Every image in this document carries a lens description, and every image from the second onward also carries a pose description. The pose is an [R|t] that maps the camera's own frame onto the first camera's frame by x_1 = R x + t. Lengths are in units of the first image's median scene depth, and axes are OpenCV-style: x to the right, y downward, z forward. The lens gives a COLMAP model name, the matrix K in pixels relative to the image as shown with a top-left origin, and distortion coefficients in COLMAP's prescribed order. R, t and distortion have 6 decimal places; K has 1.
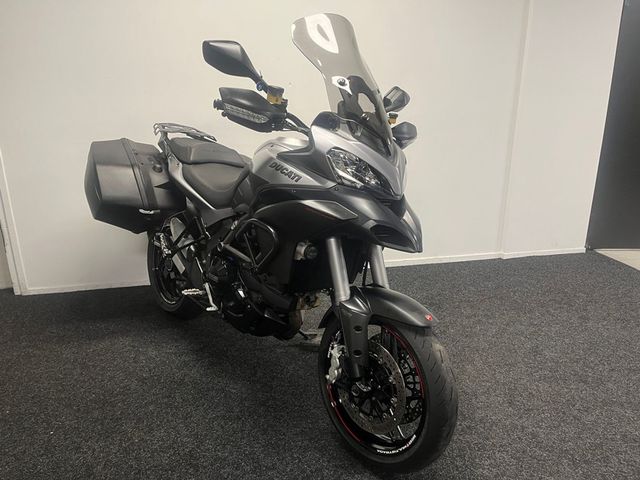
lens RADIAL K [[477.5, 0, 320.0], [0, 477.5, 240.0], [0, 0, 1]] dist [0.097390, -0.140194]
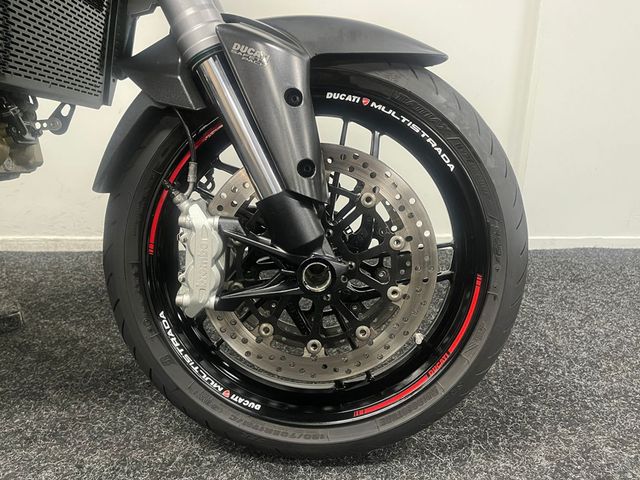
lens RADIAL K [[477.5, 0, 320.0], [0, 477.5, 240.0], [0, 0, 1]] dist [0.097390, -0.140194]
pose [[0.670409, -0.230096, 0.705413, -0.127647], [0.213438, 0.970323, 0.113659, 0.186889], [-0.710631, 0.074364, 0.699624, 0.569591]]
